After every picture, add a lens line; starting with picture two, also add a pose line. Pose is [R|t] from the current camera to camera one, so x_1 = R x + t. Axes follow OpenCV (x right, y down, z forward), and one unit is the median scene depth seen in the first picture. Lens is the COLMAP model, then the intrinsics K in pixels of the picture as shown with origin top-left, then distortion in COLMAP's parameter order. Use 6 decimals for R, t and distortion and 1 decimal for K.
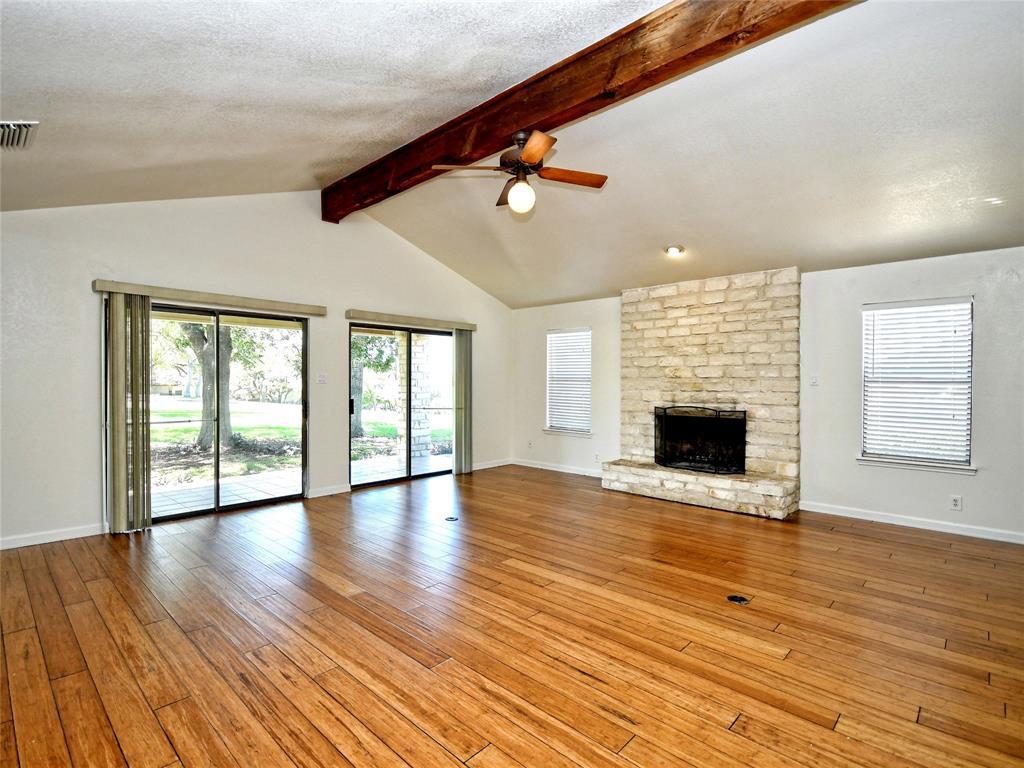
lens RADIAL K [[510.6, 0, 505.4], [0, 510.6, 388.7], [0, 0, 1]] dist [0.008597, -0.013847]
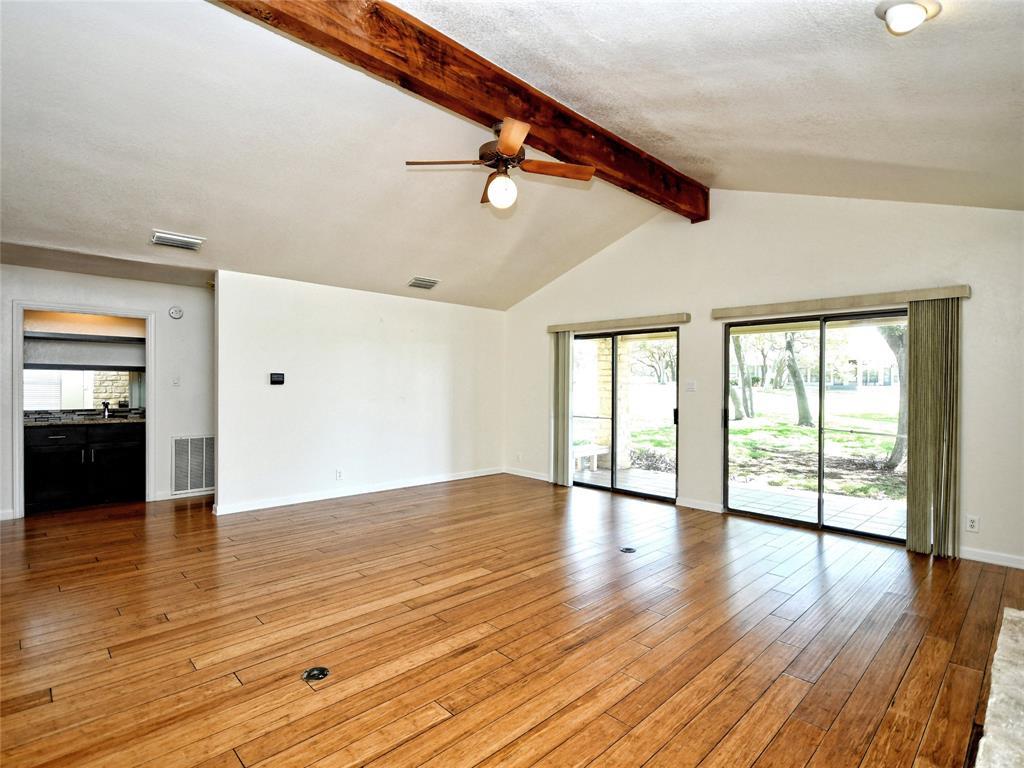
lens RADIAL K [[510.6, 0, 505.4], [0, 510.6, 388.7], [0, 0, 1]] dist [0.008597, -0.013847]
pose [[-0.052990, 0.006038, -0.998577, 1.085528], [-0.022988, 0.999709, 0.007265, -0.025450], [0.998330, 0.023340, -0.052836, 1.186018]]
